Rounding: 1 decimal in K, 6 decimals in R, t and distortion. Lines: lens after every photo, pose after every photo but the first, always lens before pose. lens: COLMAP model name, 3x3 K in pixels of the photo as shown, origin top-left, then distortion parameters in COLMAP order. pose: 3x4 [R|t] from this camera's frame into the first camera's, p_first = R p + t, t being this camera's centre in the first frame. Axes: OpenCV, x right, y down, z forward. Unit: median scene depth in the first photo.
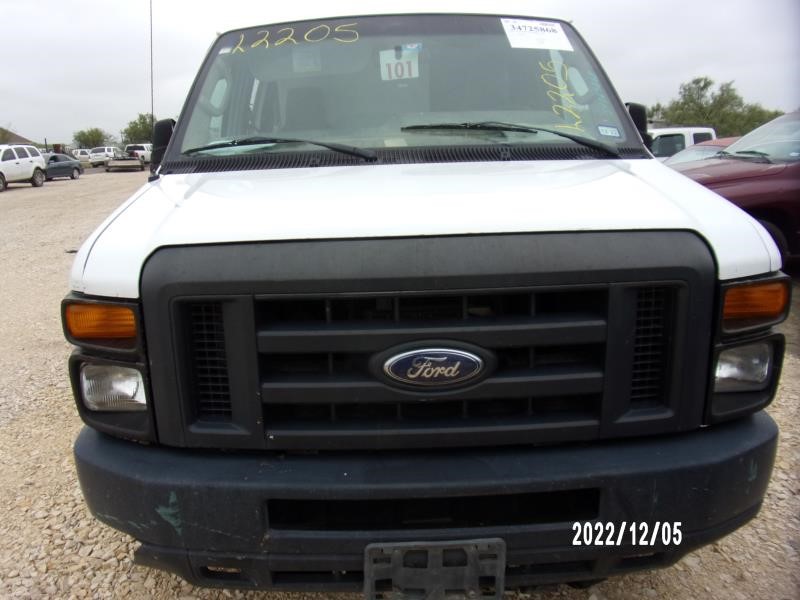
lens RADIAL K [[585.1, 0, 397.8], [0, 585.1, 293.8], [0, 0, 1]] dist [-0.032016, 0.007280]
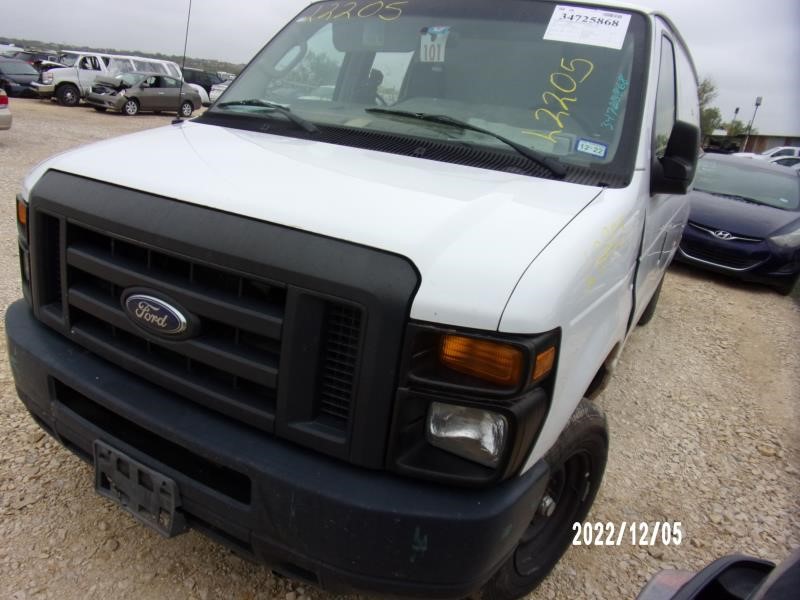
lens RADIAL K [[585.1, 0, 398.7], [0, 585.1, 306.8], [0, 0, 1]] dist [-0.032016, 0.007280]
pose [[0.853516, 0.284921, -0.436270, 0.910466], [-0.258958, 0.958487, 0.119347, -0.139193], [0.452163, 0.011111, 0.891866, 0.196558]]
